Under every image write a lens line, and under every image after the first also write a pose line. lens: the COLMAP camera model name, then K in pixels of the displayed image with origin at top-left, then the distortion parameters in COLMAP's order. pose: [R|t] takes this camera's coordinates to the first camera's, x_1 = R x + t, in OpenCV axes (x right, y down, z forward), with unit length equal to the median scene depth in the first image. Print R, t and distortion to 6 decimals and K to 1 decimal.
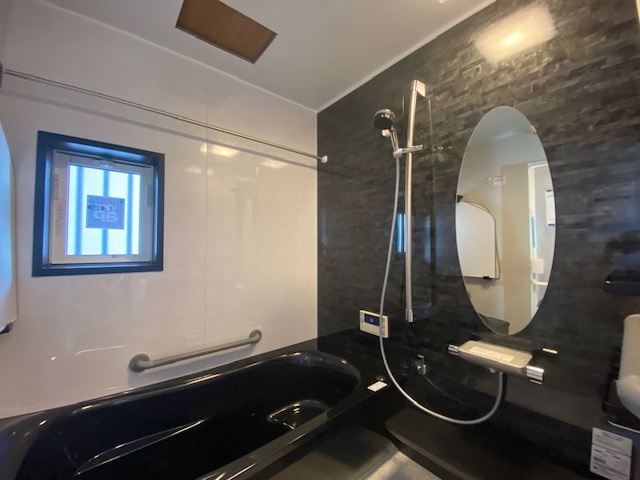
lens RADIAL K [[257.7, 0, 319.2], [0, 257.7, 241.3], [0, 0, 1]] dist [0.012474, -0.018353]
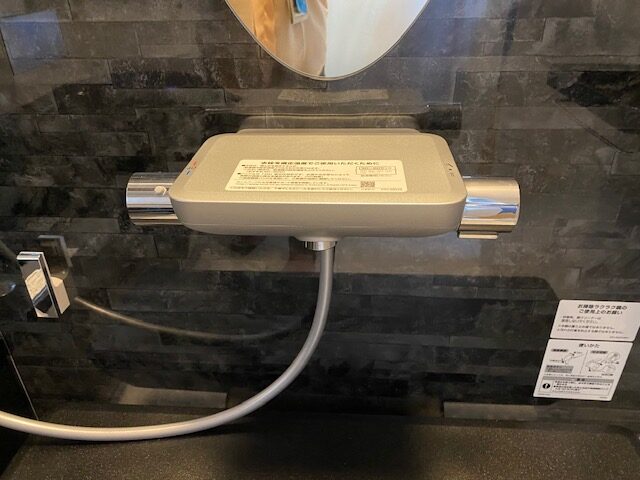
lens RADIAL K [[492.5, 0, 315.7], [0, 492.5, 239.1], [0, 0, 1]] dist [0.009155, -0.002596]
pose [[0.694244, -0.358121, 0.624319, 0.293363], [-0.002933, 0.866008, 0.500021, 0.207507], [-0.719734, -0.348968, 0.600171, 0.543699]]
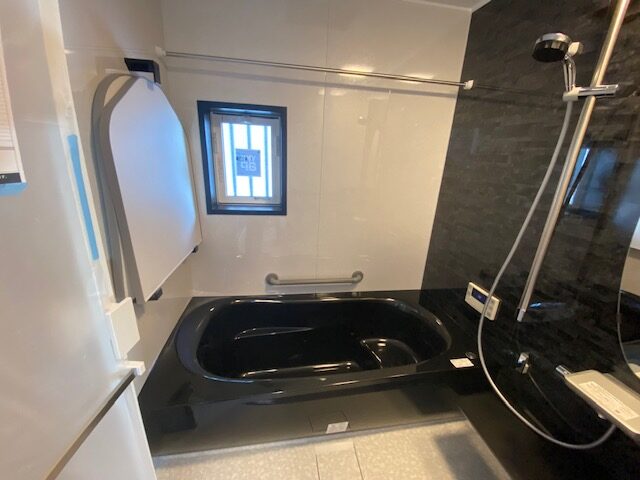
lens RADIAL K [[257.7, 0, 319.2], [0, 257.7, 241.3], [0, 0, 1]] dist [0.012474, -0.018353]
pose [[0.864056, 0.195402, -0.463924, 0.117491], [-0.032129, 0.941116, 0.336553, -0.181165], [0.502370, -0.275895, 0.819455, 0.044455]]
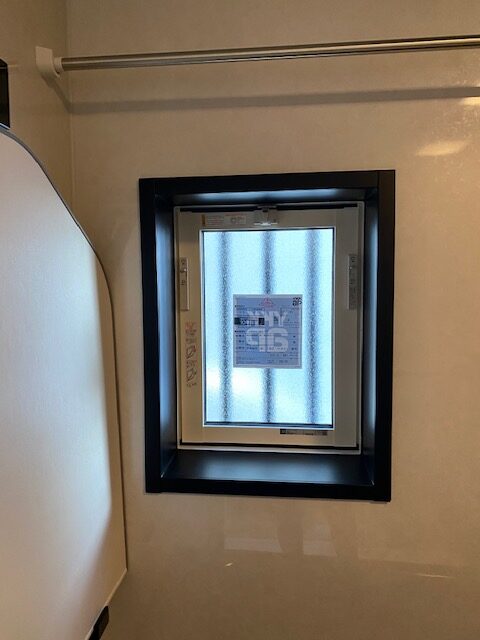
lens RADIAL K [[488.1, 0, 229.2], [0, 488.1, 318.6], [0, 0, 1]] dist [0.049378, -0.000764]
pose [[0.690762, 0.052367, -0.721184, -0.270238], [0.030801, 0.994338, 0.101703, -0.214922], [0.722426, -0.092466, 0.685237, 0.380095]]
